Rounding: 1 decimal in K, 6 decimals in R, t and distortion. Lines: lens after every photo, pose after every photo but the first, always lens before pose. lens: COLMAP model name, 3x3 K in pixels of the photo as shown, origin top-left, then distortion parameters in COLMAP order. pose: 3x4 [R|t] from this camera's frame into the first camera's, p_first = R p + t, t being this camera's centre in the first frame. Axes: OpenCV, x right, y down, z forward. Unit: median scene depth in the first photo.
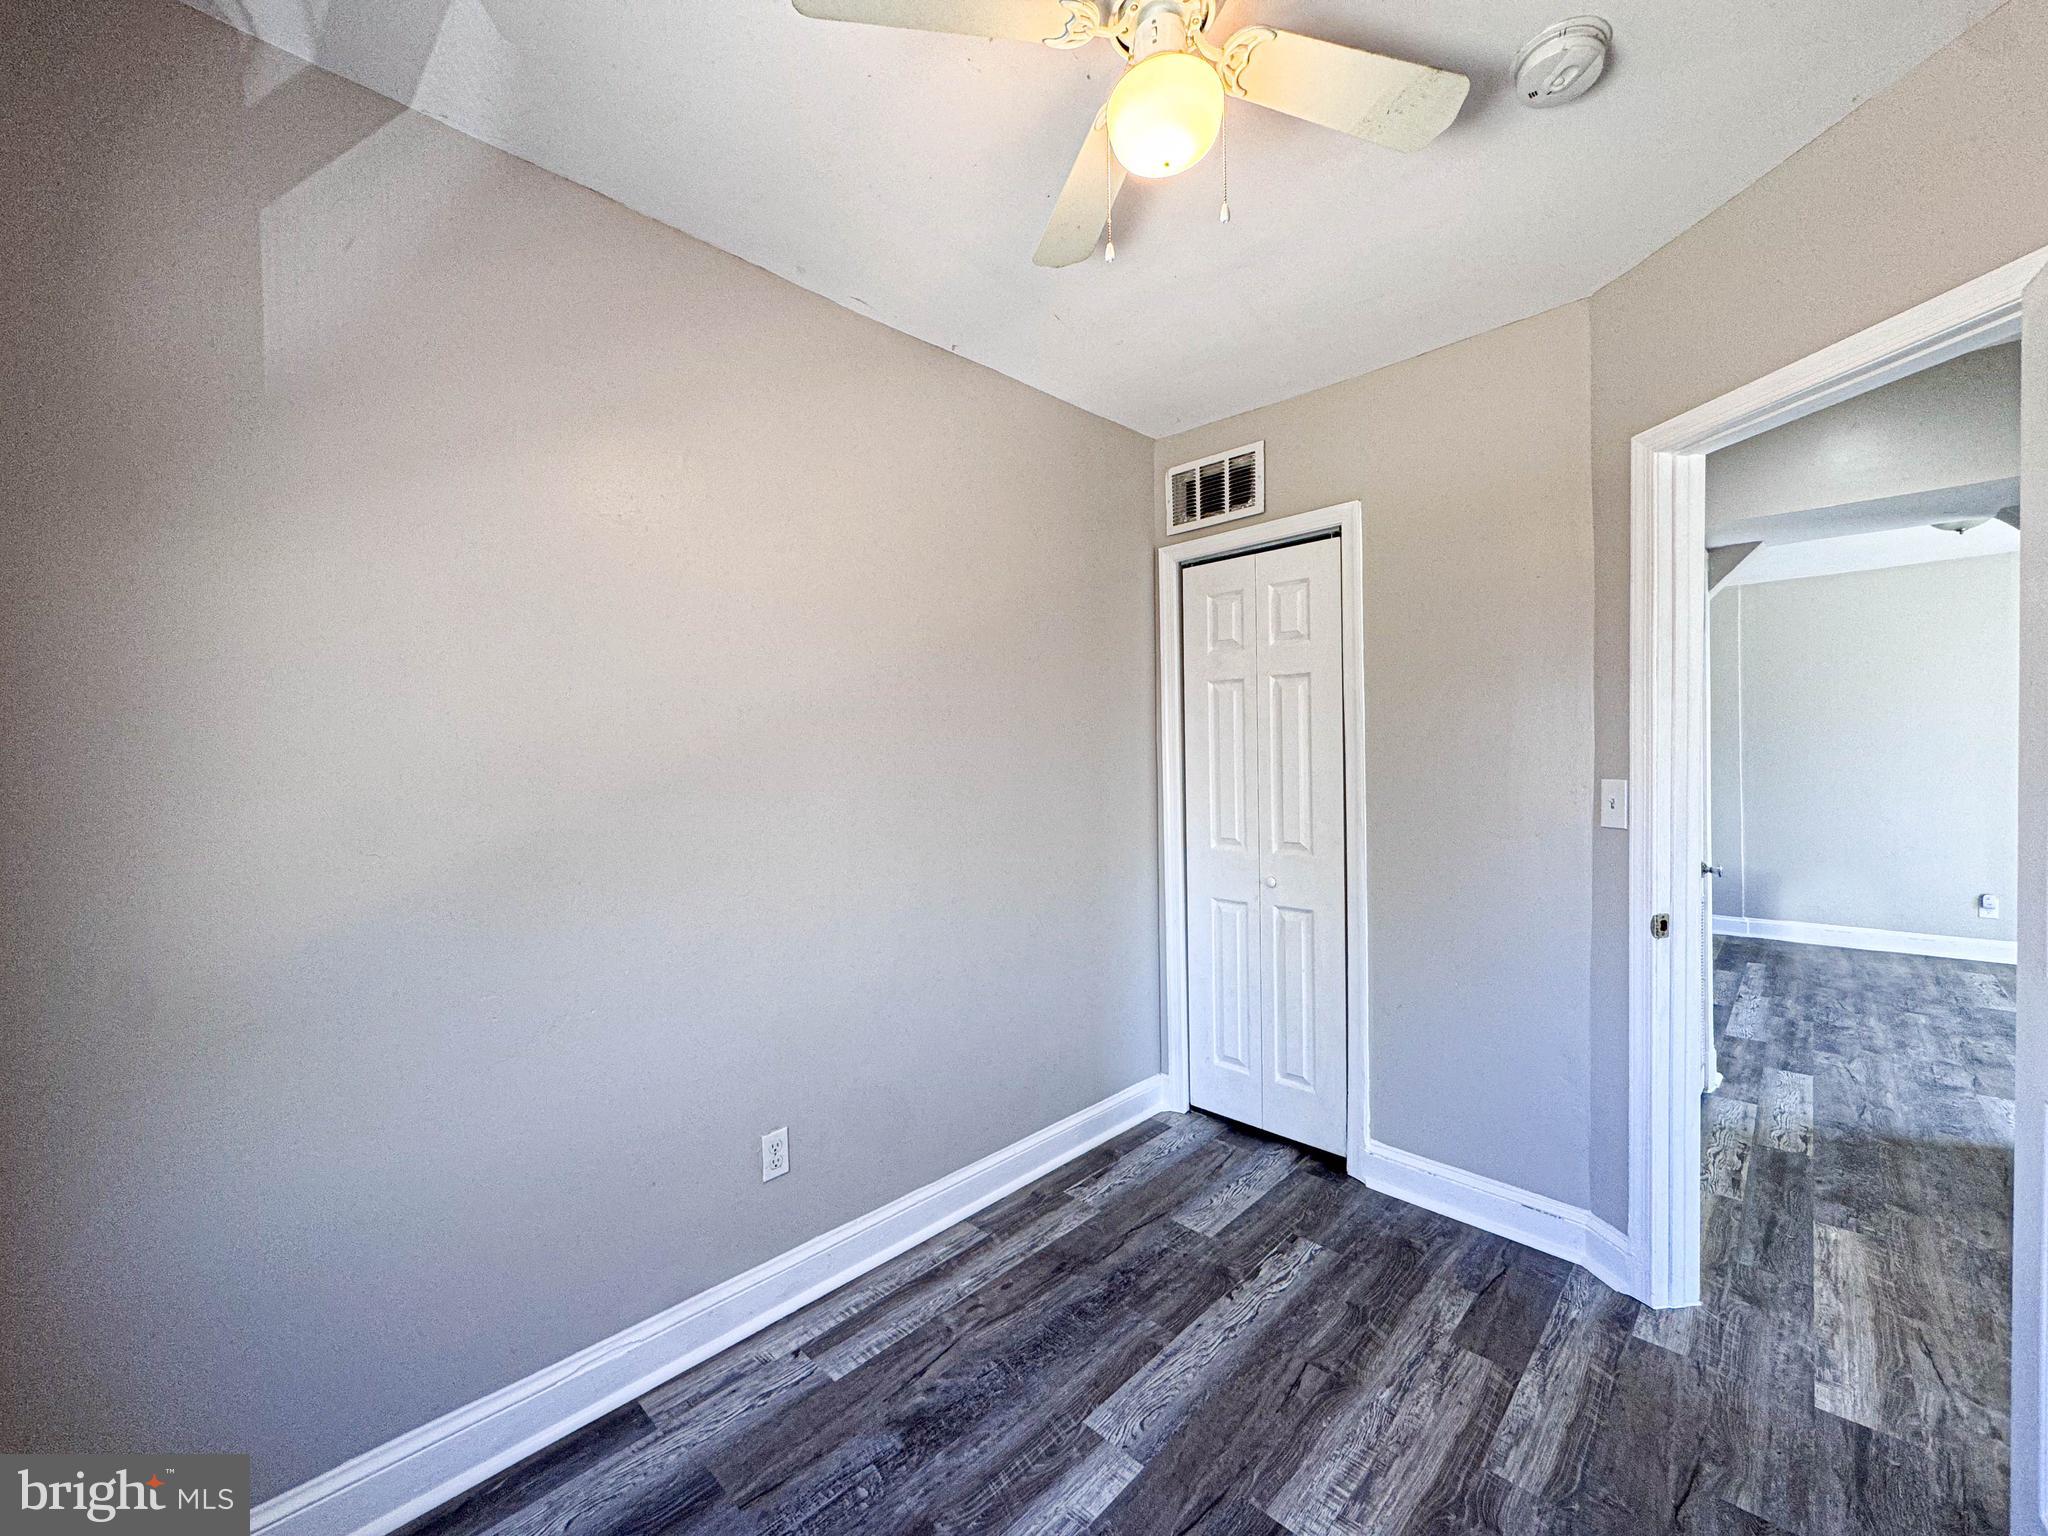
lens RADIAL K [[840.1, 0, 1016.1], [0, 840.1, 762.3], [0, 0, 1]] dist [-0.002030, 0.000297]
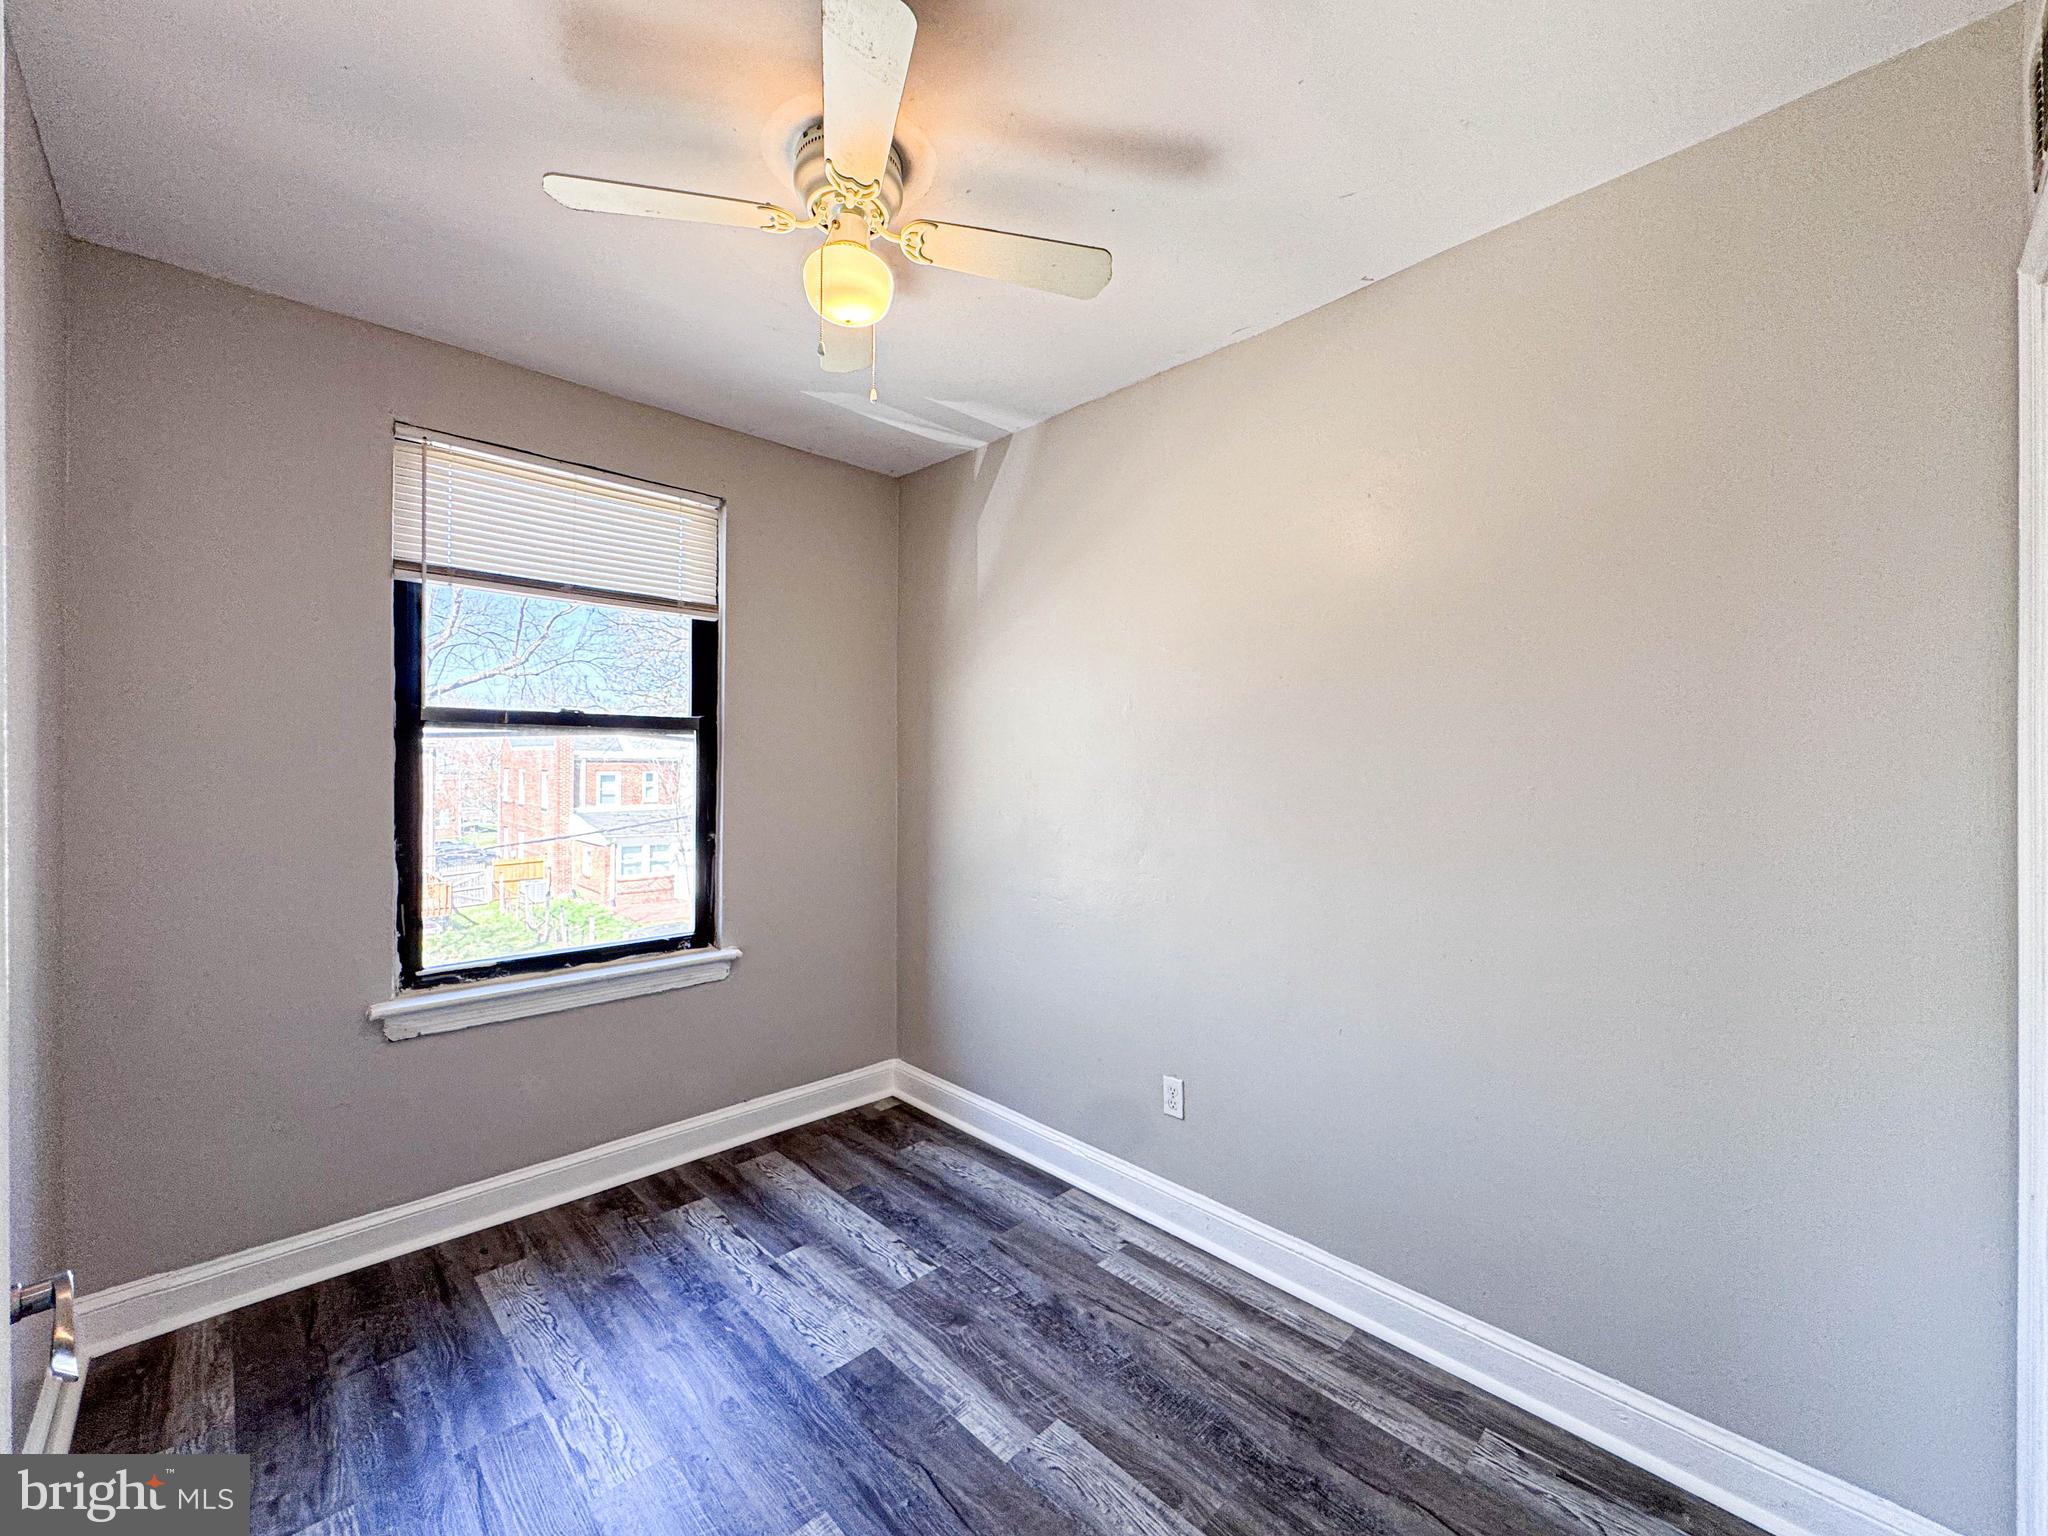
lens RADIAL K [[840.1, 0, 1023.5], [0, 840.1, 769.4], [0, 0, 1]] dist [-0.002030, 0.000297]
pose [[-0.045858, 0.018021, -0.998785, 0.995256], [-0.006673, 0.999809, 0.018346, -0.025707], [0.998926, 0.007507, -0.045729, 0.908005]]
